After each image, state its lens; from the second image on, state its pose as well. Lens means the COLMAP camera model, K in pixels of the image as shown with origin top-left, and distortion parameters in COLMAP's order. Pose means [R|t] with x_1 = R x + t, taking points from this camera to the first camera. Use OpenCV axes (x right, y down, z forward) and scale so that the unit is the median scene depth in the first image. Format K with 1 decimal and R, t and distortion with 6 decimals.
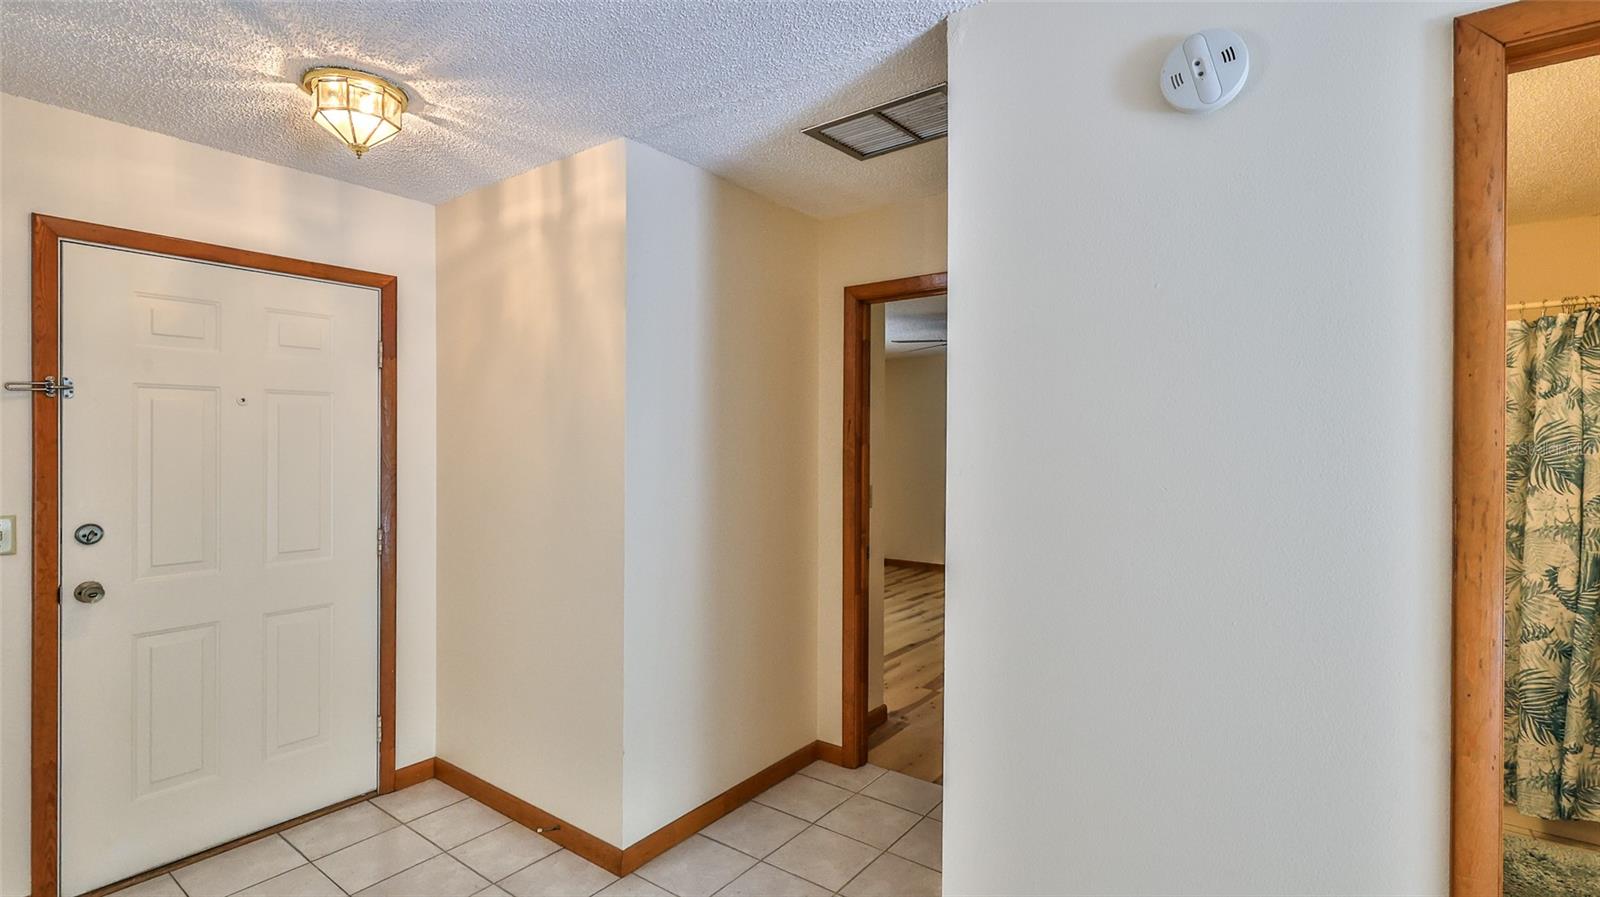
lens RADIAL K [[741.6, 0, 802.6], [0, 741.6, 440.0], [0, 0, 1]] dist [-0.005337, -0.000792]
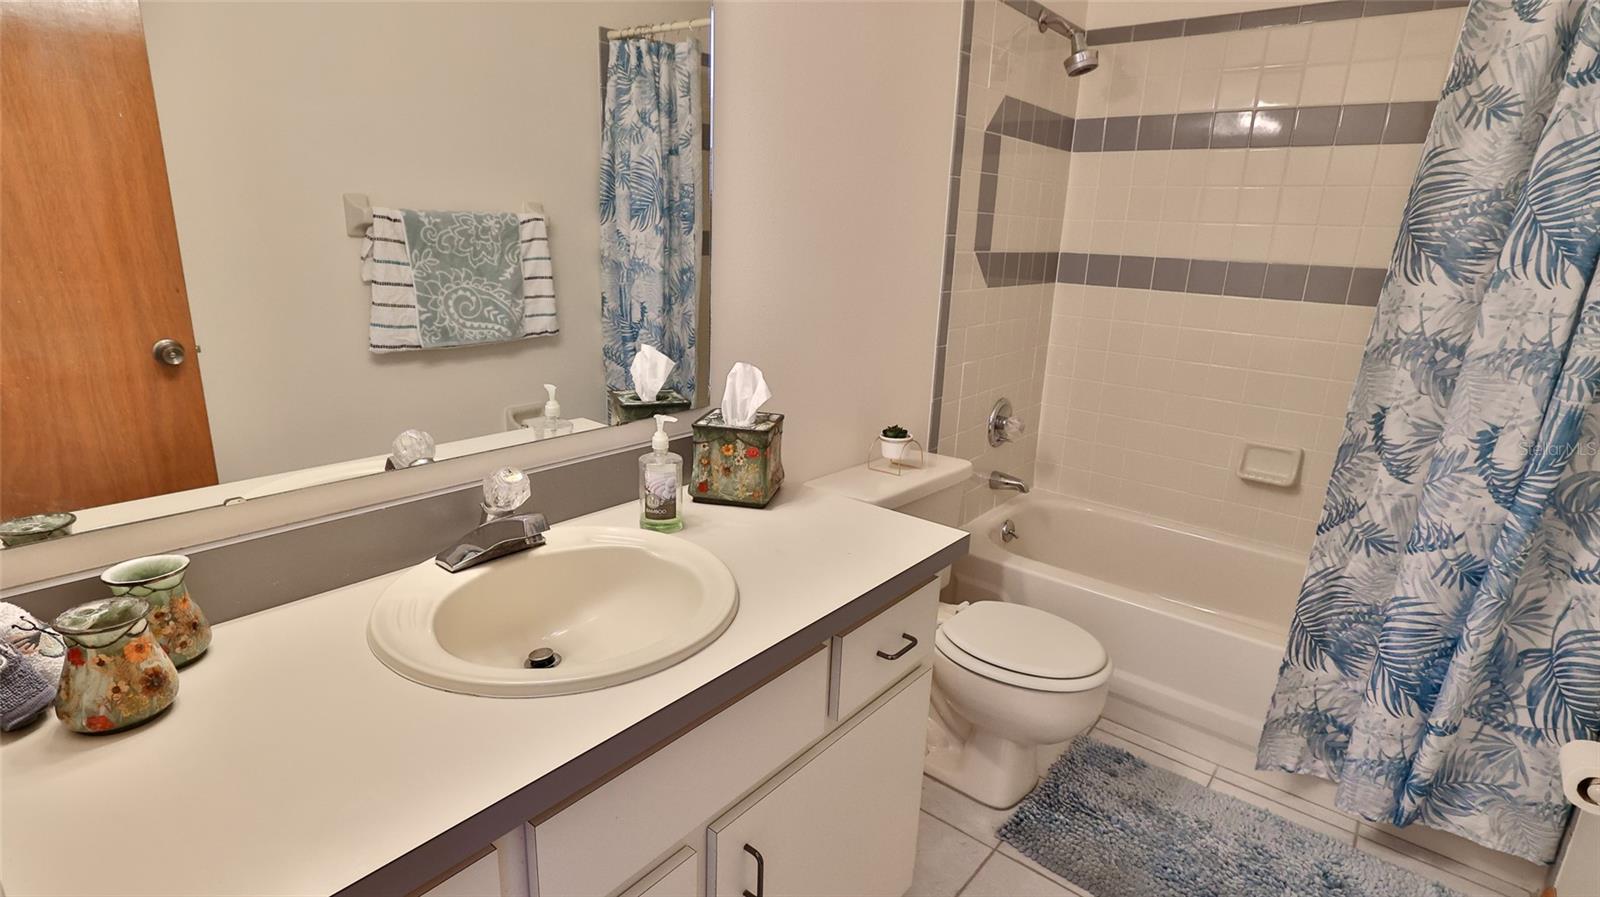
lens RADIAL K [[822.8, 0, 800.8], [0, 822.8, 462.2], [0, 0, 1]] dist [0.000896, -0.001292]
pose [[0.998968, 0.039235, -0.022866, 0.534595], [-0.031117, 0.958137, 0.284614, 0.043533], [0.033076, -0.283609, 0.958370, 0.406027]]
